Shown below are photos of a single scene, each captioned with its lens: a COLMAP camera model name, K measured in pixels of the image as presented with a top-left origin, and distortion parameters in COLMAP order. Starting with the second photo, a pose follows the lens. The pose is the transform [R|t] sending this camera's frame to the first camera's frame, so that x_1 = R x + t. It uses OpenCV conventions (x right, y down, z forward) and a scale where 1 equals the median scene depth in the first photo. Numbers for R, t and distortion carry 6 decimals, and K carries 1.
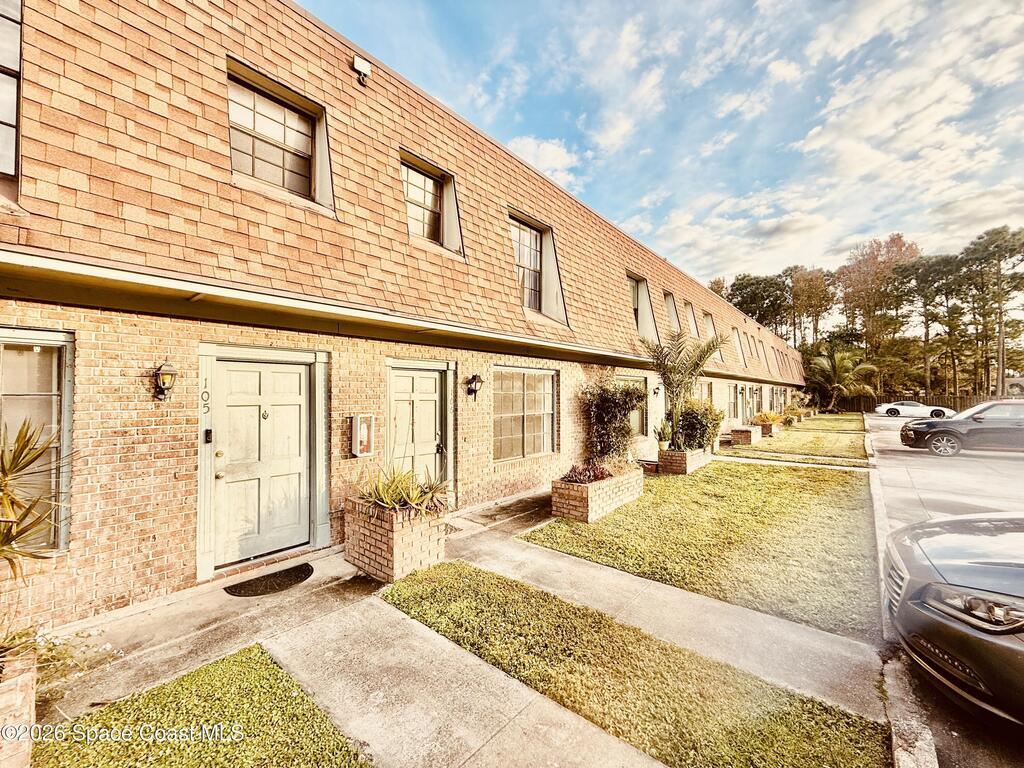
lens RADIAL K [[407.6, 0, 512.0], [0, 407.6, 384.0], [0, 0, 1]] dist [0.000765, 0.000061]
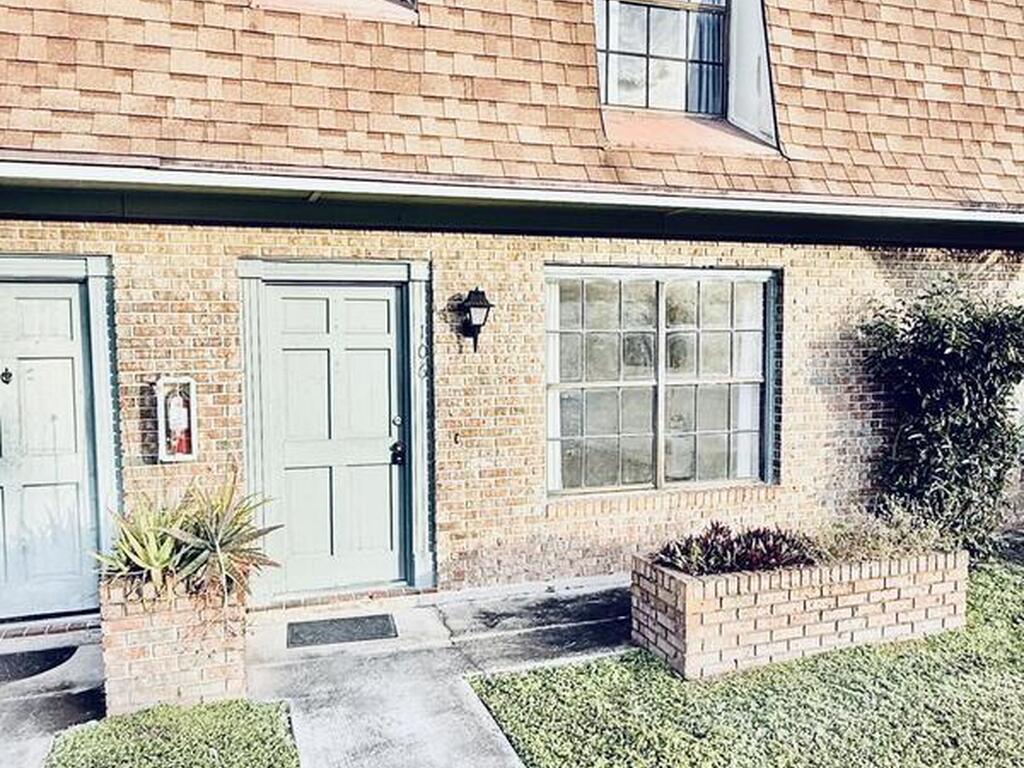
lens RADIAL K [[821.8, 0, 512.7], [0, 821.8, 389.7], [0, 0, 1]] dist [0.001982, -0.004086]
pose [[0.855190, 0.025386, -0.517693, 0.403898], [0.021919, 0.996135, 0.085055, 0.009669], [0.517852, -0.084085, 0.851328, 0.281123]]
